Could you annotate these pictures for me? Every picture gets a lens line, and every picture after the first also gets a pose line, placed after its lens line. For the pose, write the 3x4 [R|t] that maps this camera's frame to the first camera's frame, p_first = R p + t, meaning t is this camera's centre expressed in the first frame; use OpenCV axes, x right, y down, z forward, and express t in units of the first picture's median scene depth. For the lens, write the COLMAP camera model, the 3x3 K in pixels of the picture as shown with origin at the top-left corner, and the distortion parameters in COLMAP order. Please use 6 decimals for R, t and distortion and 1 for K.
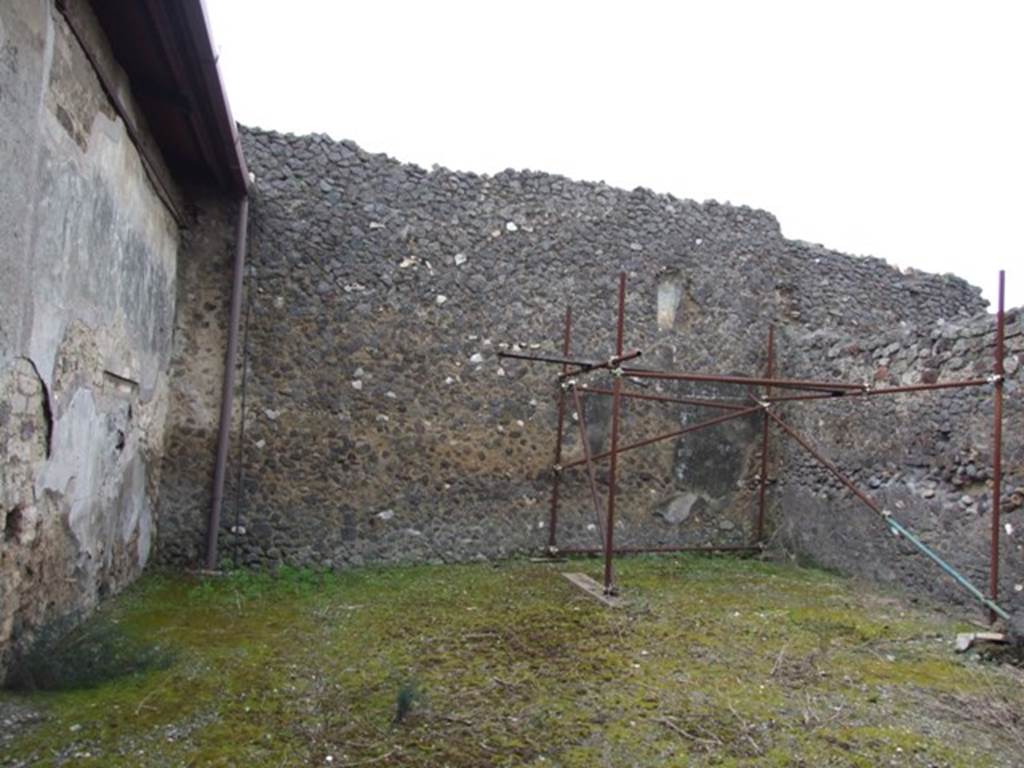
lens RADIAL K [[814.7, 0, 510.0], [0, 814.7, 381.9], [0, 0, 1]] dist [-0.061561, 0.057969]
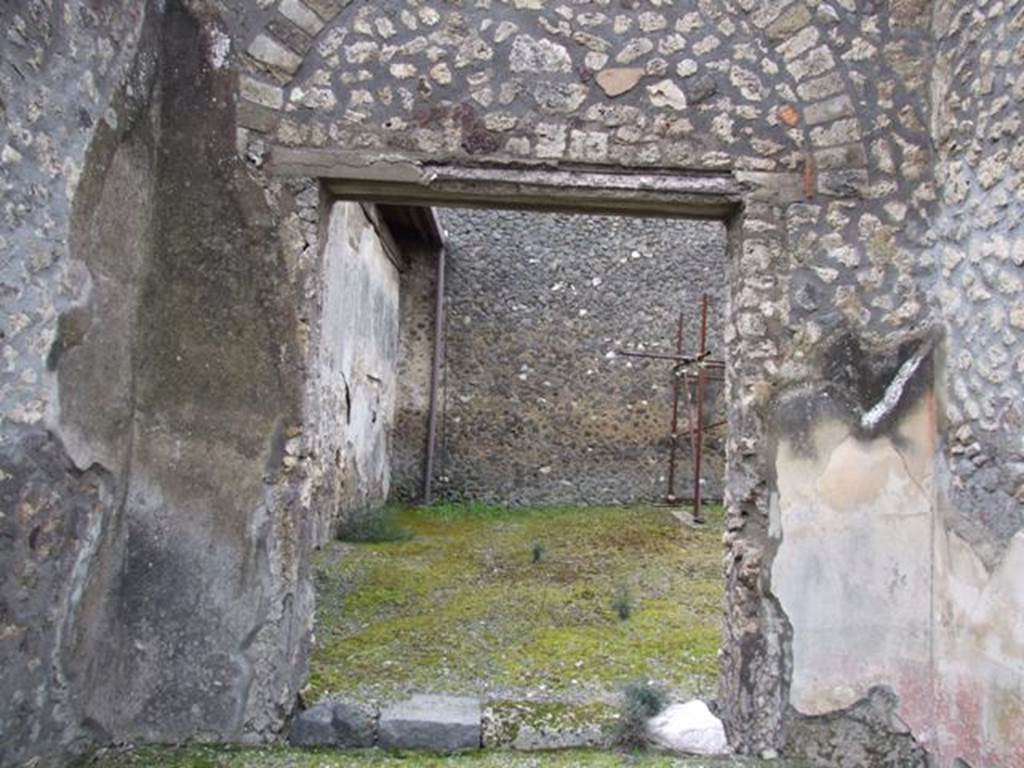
lens RADIAL K [[814.7, 0, 513.8], [0, 814.7, 382.9], [0, 0, 1]] dist [-0.061561, 0.057969]
pose [[0.974412, -0.020235, -0.223858, 0.113939], [0.025201, 0.999495, 0.019345, -0.014333], [0.223354, -0.024491, 0.974430, -0.382129]]
